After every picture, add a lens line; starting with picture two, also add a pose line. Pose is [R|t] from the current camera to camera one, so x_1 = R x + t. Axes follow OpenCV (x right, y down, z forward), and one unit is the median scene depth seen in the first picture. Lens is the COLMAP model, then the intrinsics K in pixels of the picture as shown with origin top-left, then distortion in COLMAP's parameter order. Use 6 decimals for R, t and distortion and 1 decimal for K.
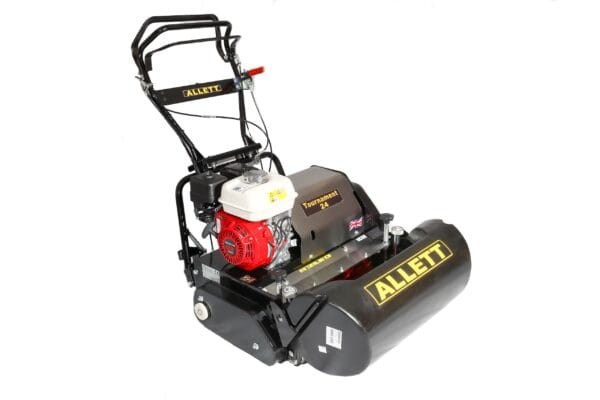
lens RADIAL K [[575.4, 0, 299.2], [0, 575.4, 199.5], [0, 0, 1]] dist [0.029601, 0.000000]
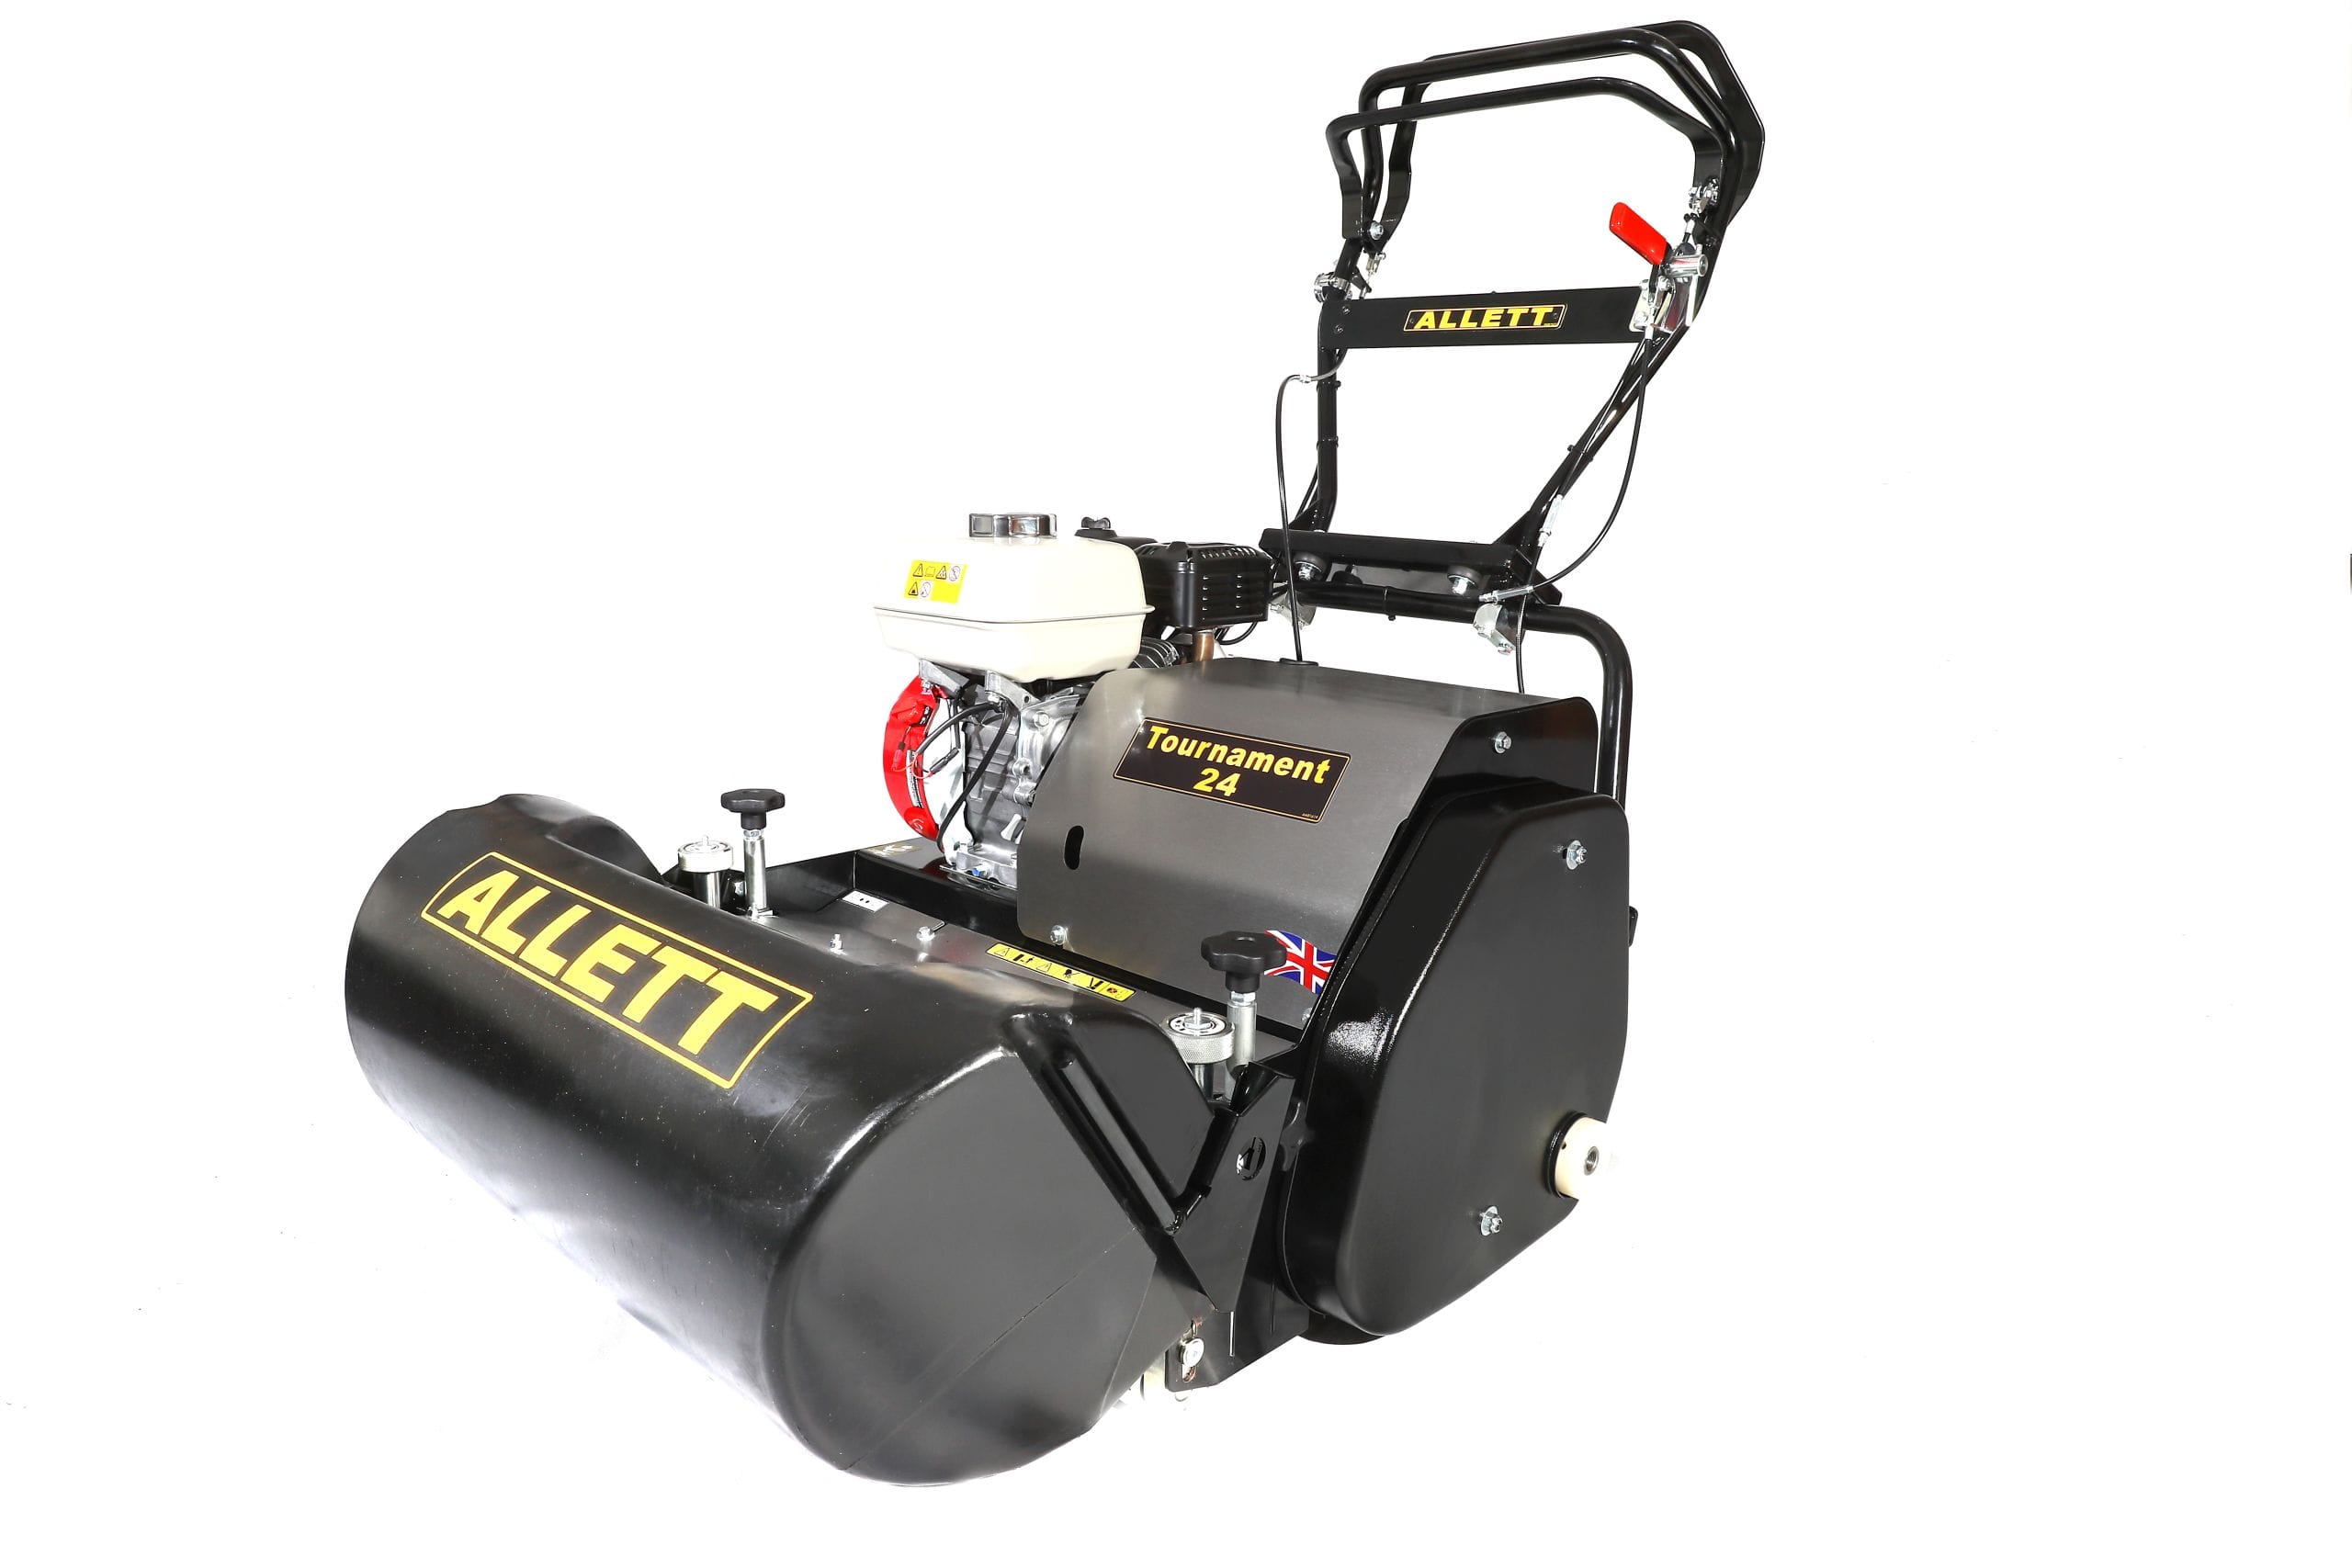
lens RADIAL K [[1540.4, 0, 1165.8], [0, 1540.4, 782.6], [0, 0, 1]] dist [0.000104, 0.000176]
pose [[-0.033283, 0.231761, -0.972203, 0.602300], [-0.372197, 0.899900, 0.227267, -0.112405], [0.927557, 0.369415, 0.056310, 0.969731]]
